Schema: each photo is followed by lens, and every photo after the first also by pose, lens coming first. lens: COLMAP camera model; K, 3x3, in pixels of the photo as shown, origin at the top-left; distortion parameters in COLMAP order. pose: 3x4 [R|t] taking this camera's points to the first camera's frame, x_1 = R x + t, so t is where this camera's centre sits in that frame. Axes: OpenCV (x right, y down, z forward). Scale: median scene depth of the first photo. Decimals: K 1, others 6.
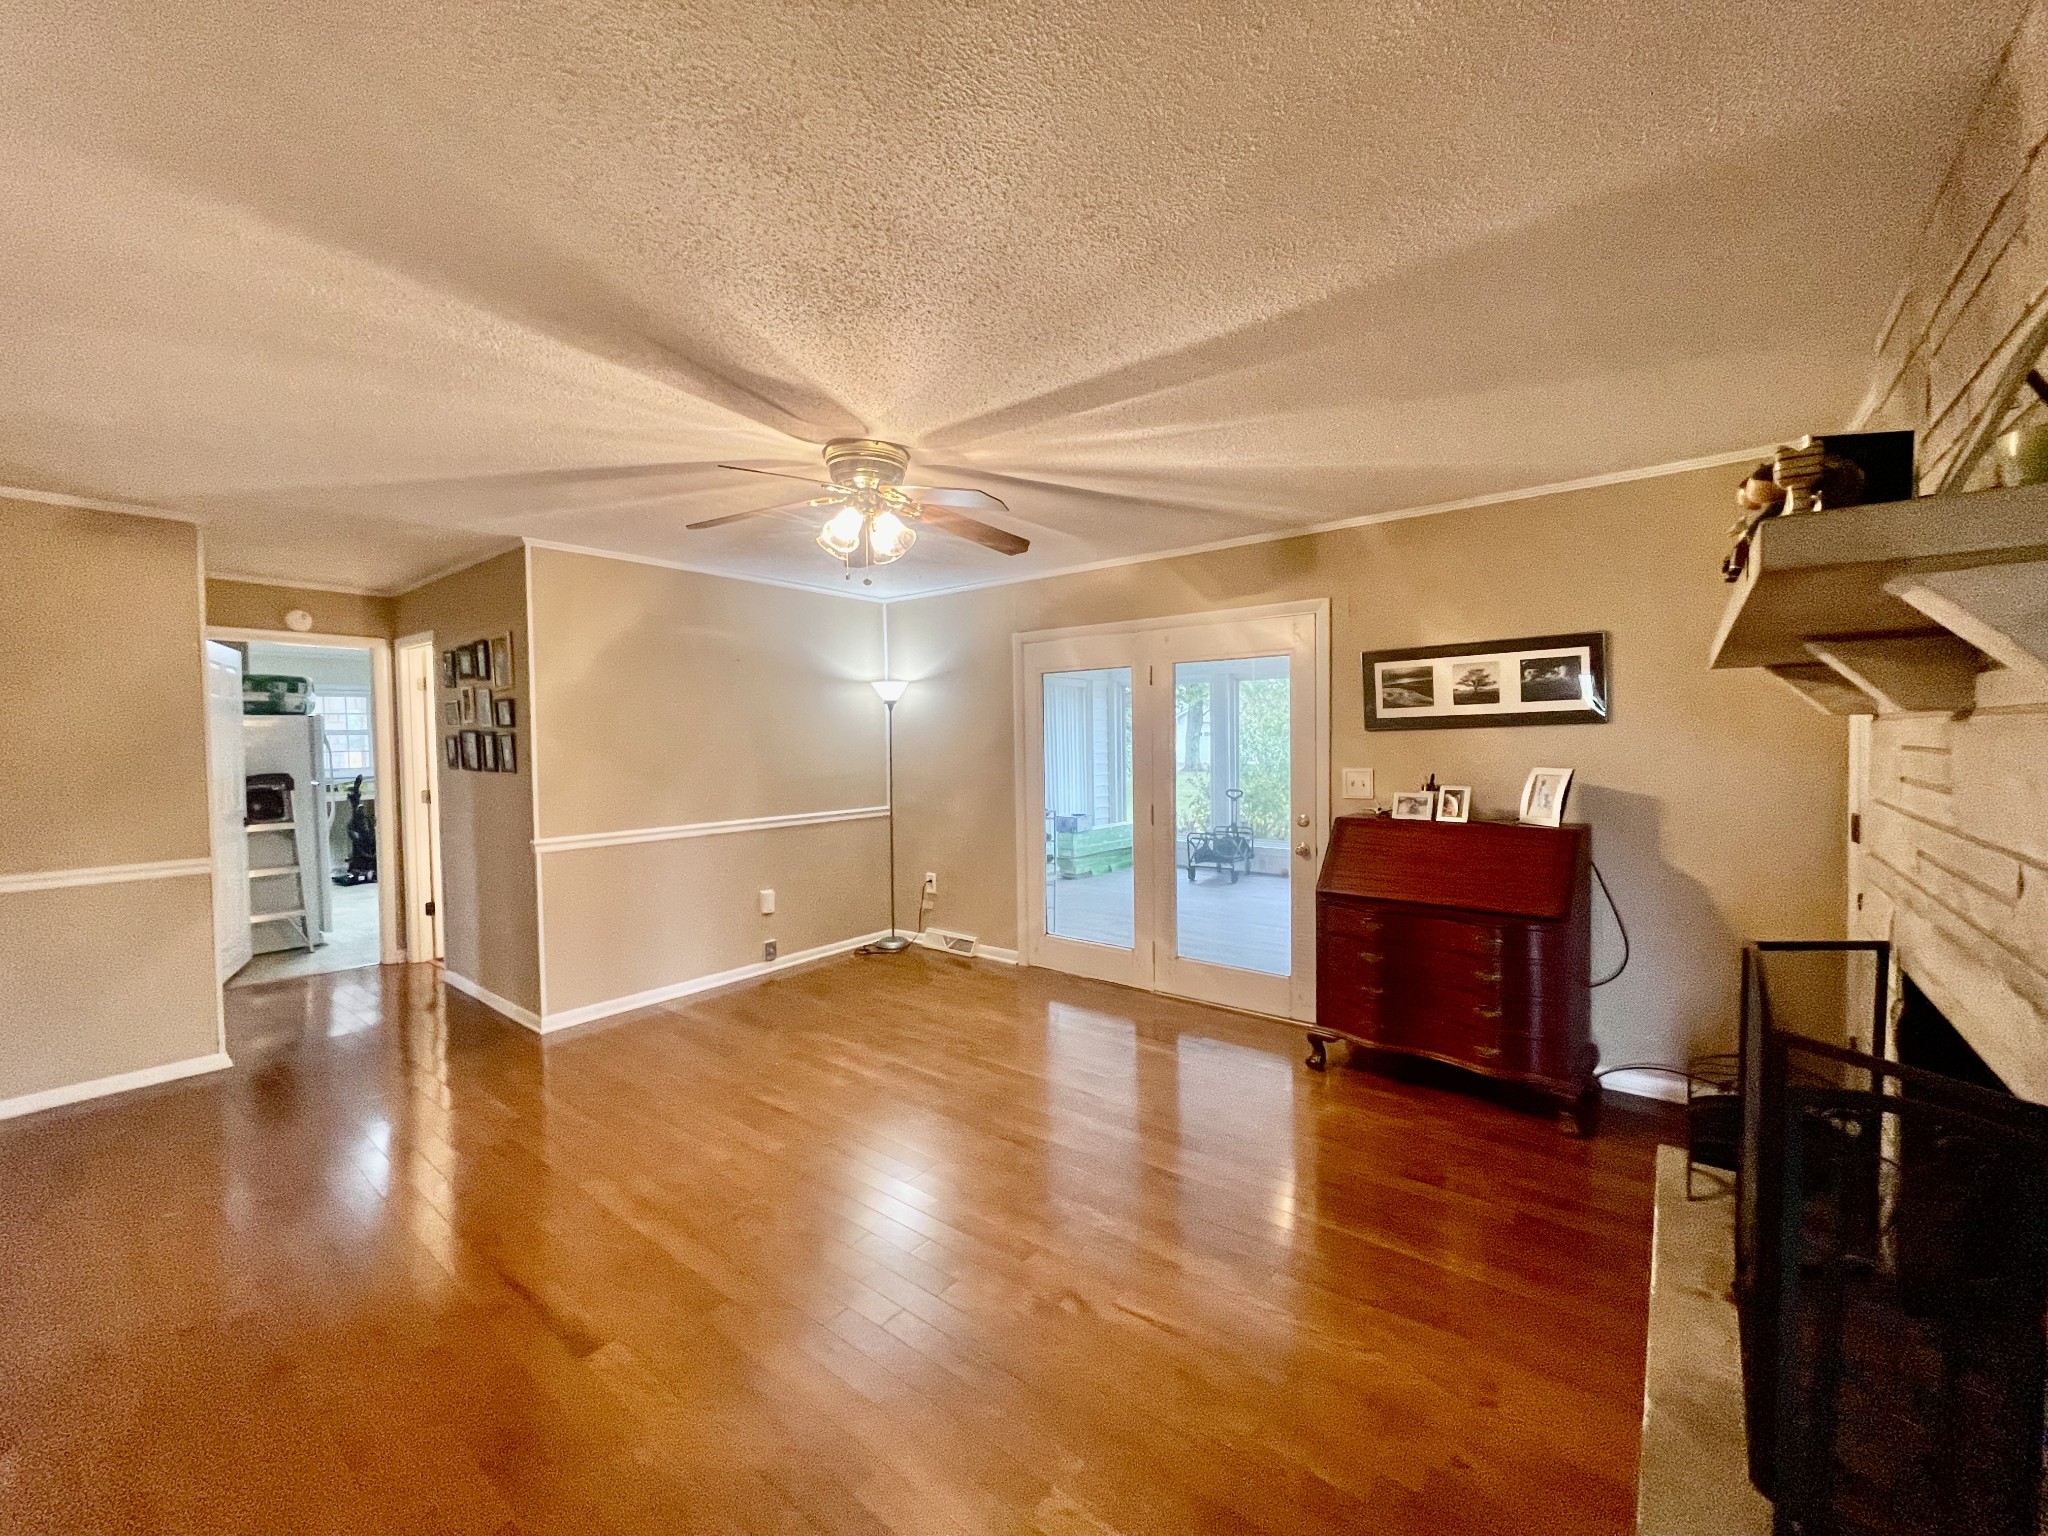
lens RADIAL K [[824.3, 0, 1016.0], [0, 824.3, 773.8], [0, 0, 1]] dist [-0.000773, -0.000922]
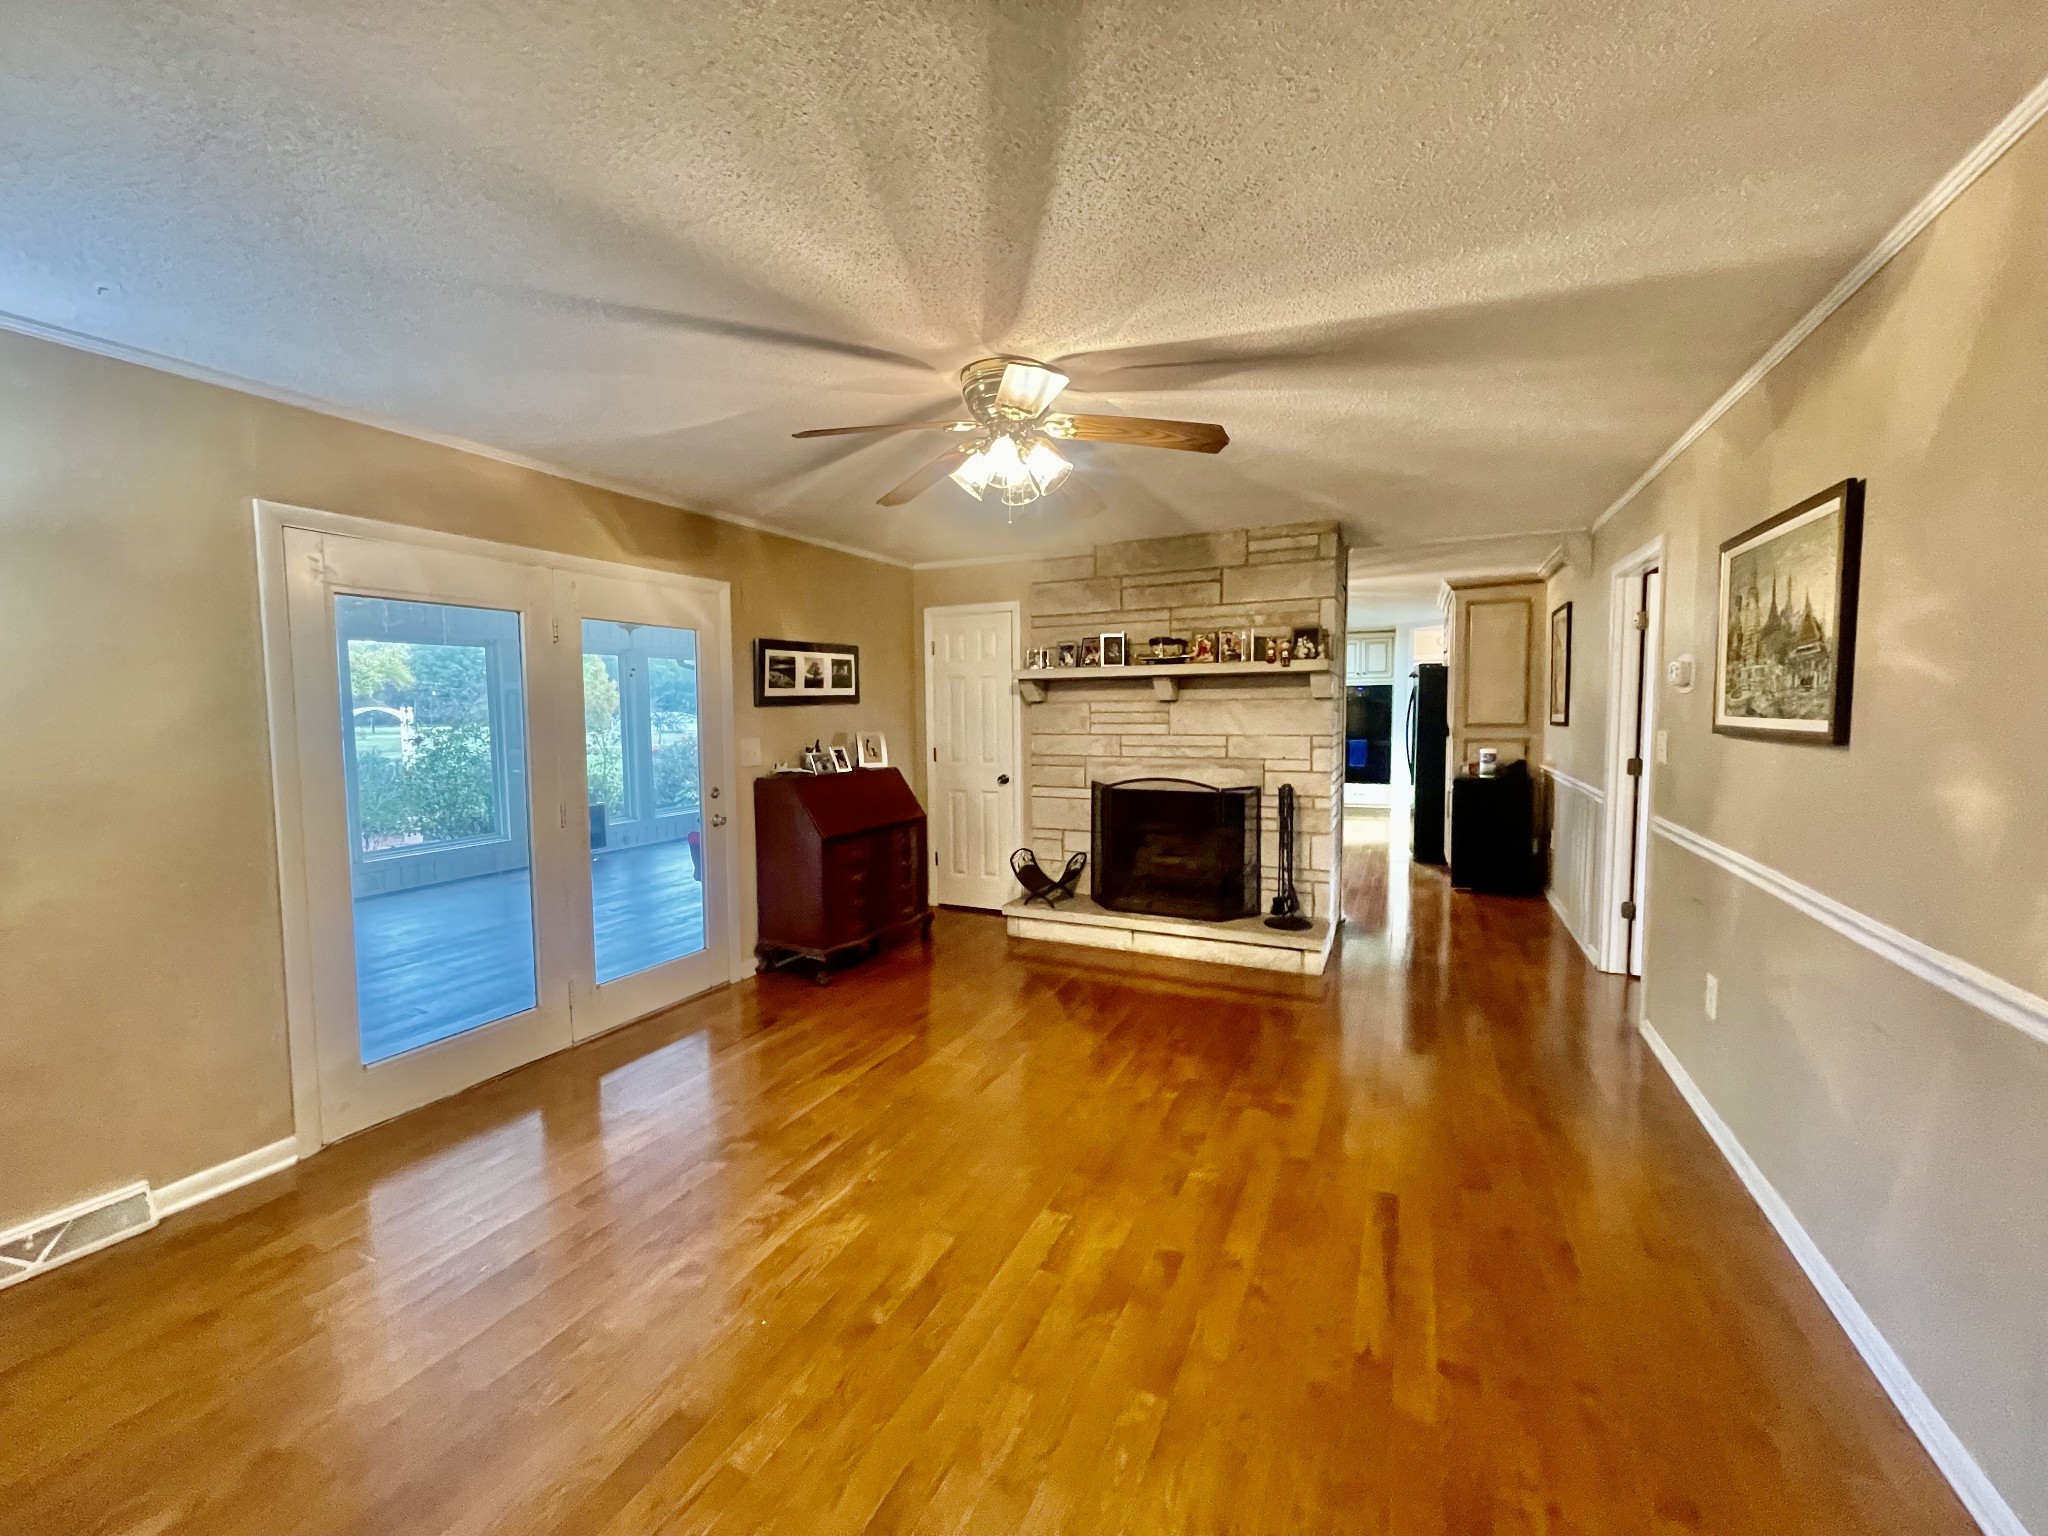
lens RADIAL K [[824.3, 0, 1028.3], [0, 824.3, 766.7], [0, 0, 1]] dist [-0.000773, -0.000922]
pose [[-0.227883, -0.059417, 0.971874, -0.825780], [0.050581, 0.996066, 0.072756, -0.034332], [-0.972374, 0.065738, -0.223981, 0.929873]]
